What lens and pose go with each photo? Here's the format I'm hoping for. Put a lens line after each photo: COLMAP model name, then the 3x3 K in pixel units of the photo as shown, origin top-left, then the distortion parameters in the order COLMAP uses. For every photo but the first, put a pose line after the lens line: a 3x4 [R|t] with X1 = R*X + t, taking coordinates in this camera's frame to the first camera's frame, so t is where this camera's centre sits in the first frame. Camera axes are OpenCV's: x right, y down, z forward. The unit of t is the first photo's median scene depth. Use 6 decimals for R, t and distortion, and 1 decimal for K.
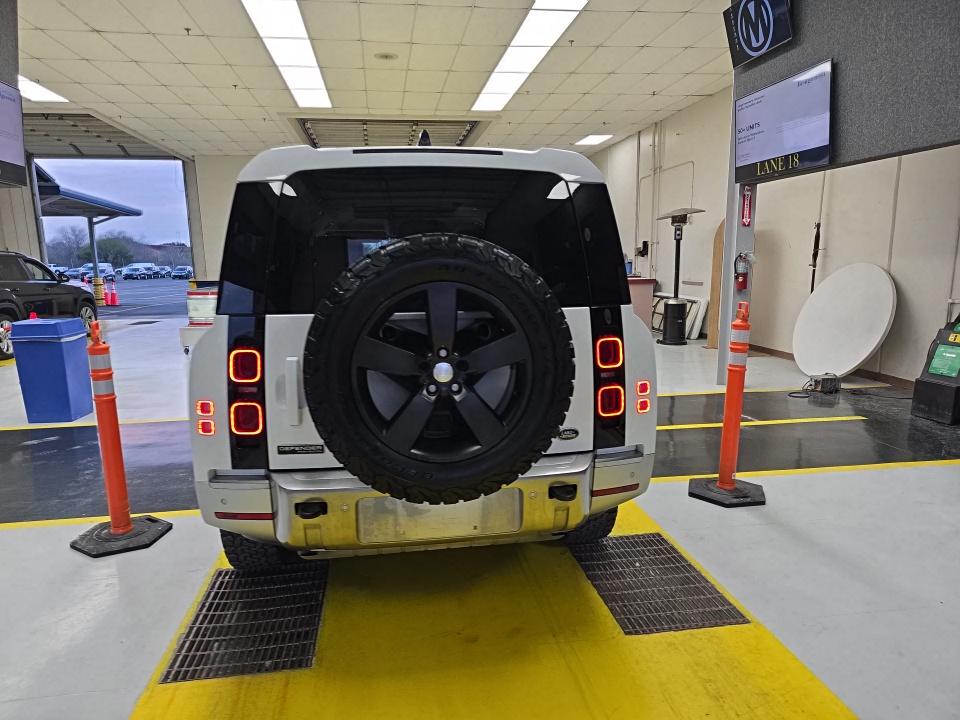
lens RADIAL K [[652.4, 0, 480.0], [0, 652.4, 360.0], [0, 0, 1]] dist [0.030577, -0.003535]
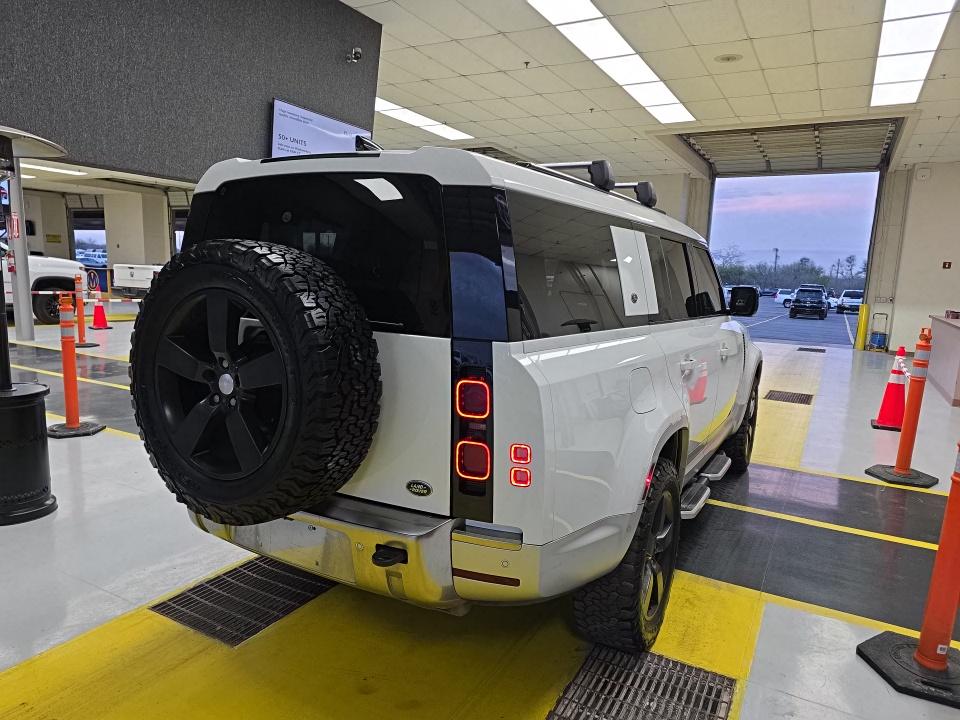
lens RADIAL K [[651.8, 0, 474.5], [0, 651.8, 357.0], [0, 0, 1]] dist [0.023743, -0.009611]
pose [[0.786000, 0.127986, -0.604833, 0.664791], [-0.147239, 0.988939, 0.017922, -0.075542], [0.600436, 0.074968, 0.796151, 0.374274]]
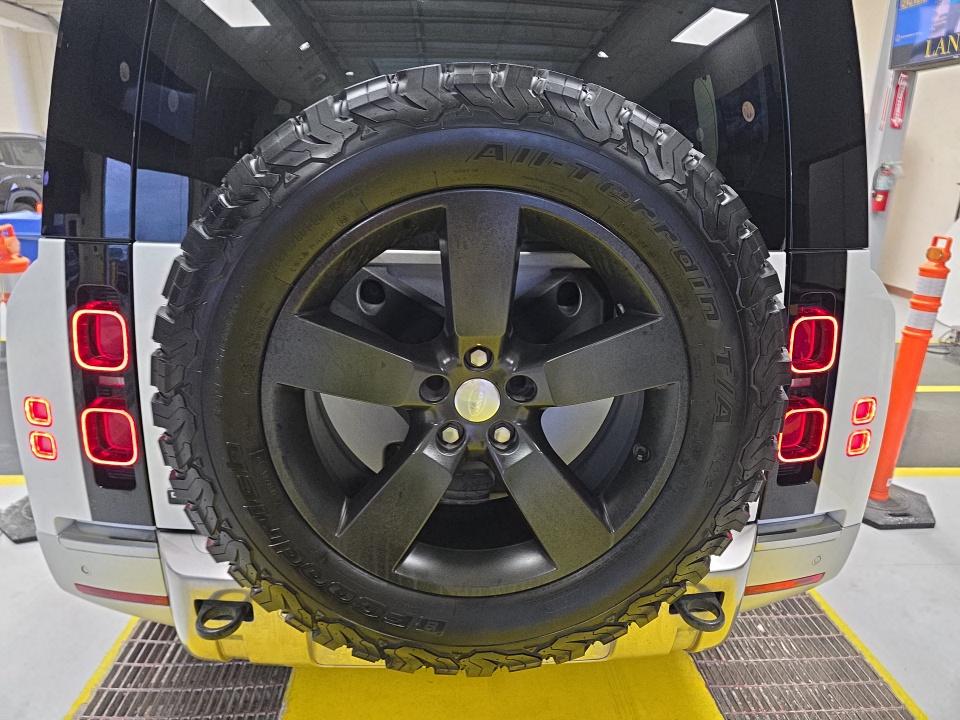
lens RADIAL K [[651.8, 0, 474.5], [0, 651.8, 357.0], [0, 0, 1]] dist [0.023743, -0.009611]
pose [[0.994693, 0.061798, -0.082267, -0.019950], [-0.050128, 0.989296, 0.137041, -0.058037], [0.089855, -0.132190, 0.987143, 0.471420]]
